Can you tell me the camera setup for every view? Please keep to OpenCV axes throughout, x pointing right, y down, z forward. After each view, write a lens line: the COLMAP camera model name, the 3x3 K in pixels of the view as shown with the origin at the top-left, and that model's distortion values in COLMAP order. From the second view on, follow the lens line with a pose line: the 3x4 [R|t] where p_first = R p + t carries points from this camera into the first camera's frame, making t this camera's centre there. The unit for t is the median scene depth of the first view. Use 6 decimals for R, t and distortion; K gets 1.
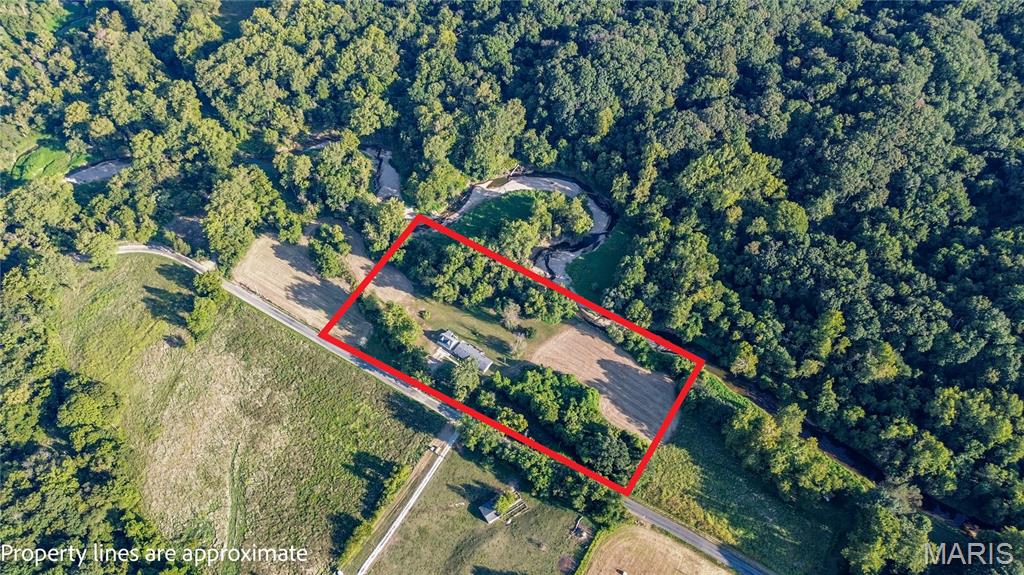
lens RADIAL K [[767.8, 0, 551.7], [0, 767.8, 285.4], [0, 0, 1]] dist [0.056663, -0.054878]
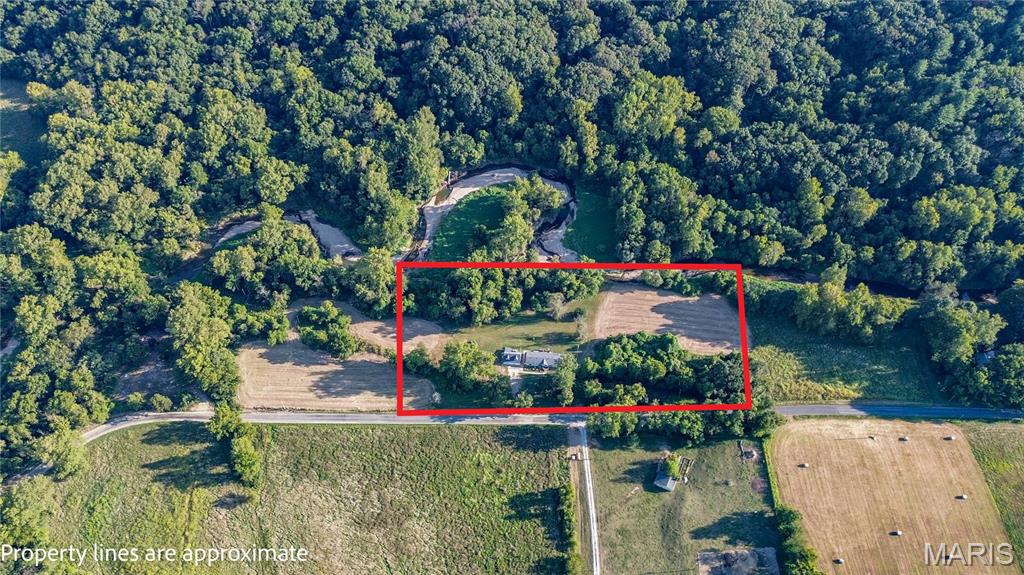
lens RADIAL K [[767.8, 0, 551.7], [0, 767.8, 285.4], [0, 0, 1]] dist [0.056663, -0.054878]
pose [[0.847389, -0.408028, 0.339774, -0.356653], [0.403767, 0.910744, 0.086707, -0.067347], [-0.344826, 0.063715, 0.936502, 0.080366]]
